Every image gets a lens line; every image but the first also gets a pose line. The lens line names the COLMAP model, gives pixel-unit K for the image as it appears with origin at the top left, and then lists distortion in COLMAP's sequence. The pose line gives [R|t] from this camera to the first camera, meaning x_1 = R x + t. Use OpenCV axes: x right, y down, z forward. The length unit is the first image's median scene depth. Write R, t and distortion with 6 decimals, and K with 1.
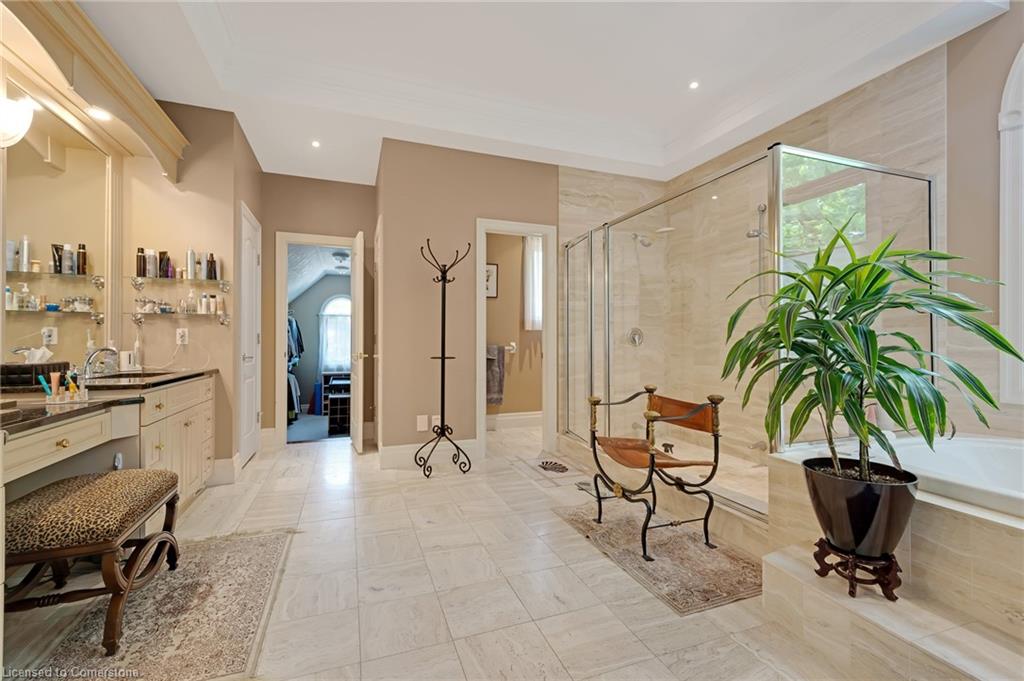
lens RADIAL K [[423.6, 0, 507.4], [0, 423.6, 339.6], [0, 0, 1]] dist [0.001199, 0.000158]
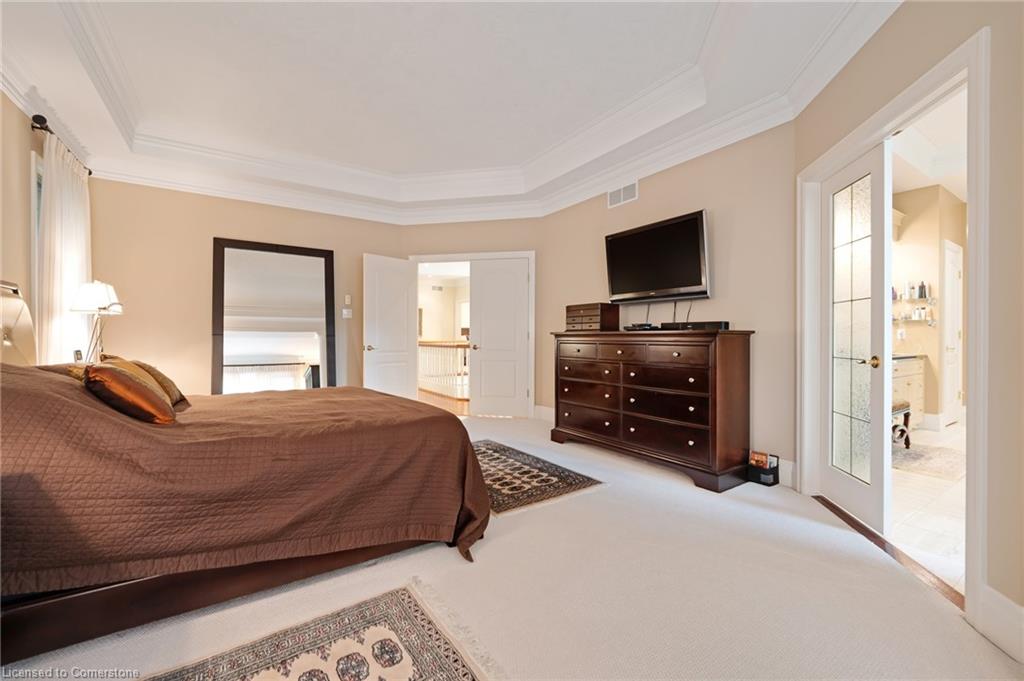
lens RADIAL K [[423.6, 0, 506.7], [0, 423.6, 340.1], [0, 0, 1]] dist [0.001199, 0.000158]
pose [[0.219617, 0.000347, -0.975586, 0.497514], [0.004736, 0.999988, 0.001422, 0.006256], [0.975575, -0.004933, 0.219613, -0.848081]]
